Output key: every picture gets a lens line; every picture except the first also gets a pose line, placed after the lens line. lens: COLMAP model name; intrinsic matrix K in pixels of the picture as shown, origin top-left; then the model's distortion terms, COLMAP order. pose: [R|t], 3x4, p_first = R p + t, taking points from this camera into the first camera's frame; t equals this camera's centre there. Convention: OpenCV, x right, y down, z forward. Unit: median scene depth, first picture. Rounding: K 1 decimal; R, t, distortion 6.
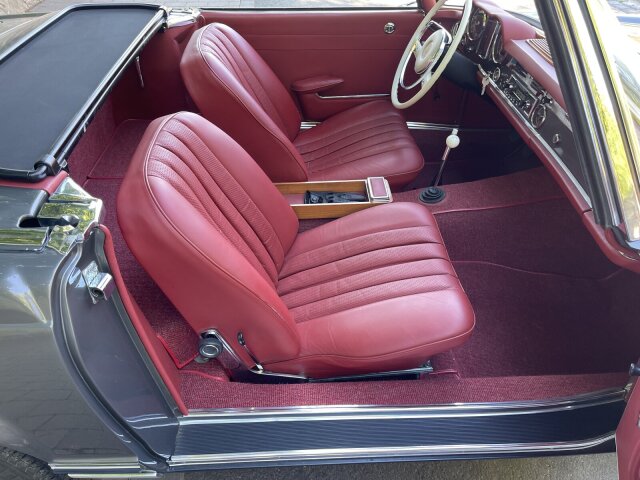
lens RADIAL K [[492.1, 0, 315.7], [0, 492.1, 237.4], [0, 0, 1]] dist [0.085387, -0.120886]
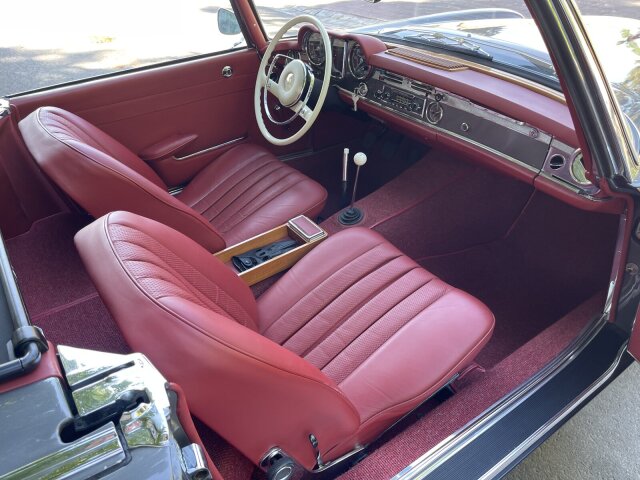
lens RADIAL K [[492.1, 0, 319.2], [0, 492.1, 243.1], [0, 0, 1]] dist [0.085387, -0.120886]
pose [[0.844071, -0.345973, 0.409691, -0.250293], [0.373589, 0.927495, 0.013553, -0.074343], [-0.384675, 0.141617, 0.912124, 0.129238]]
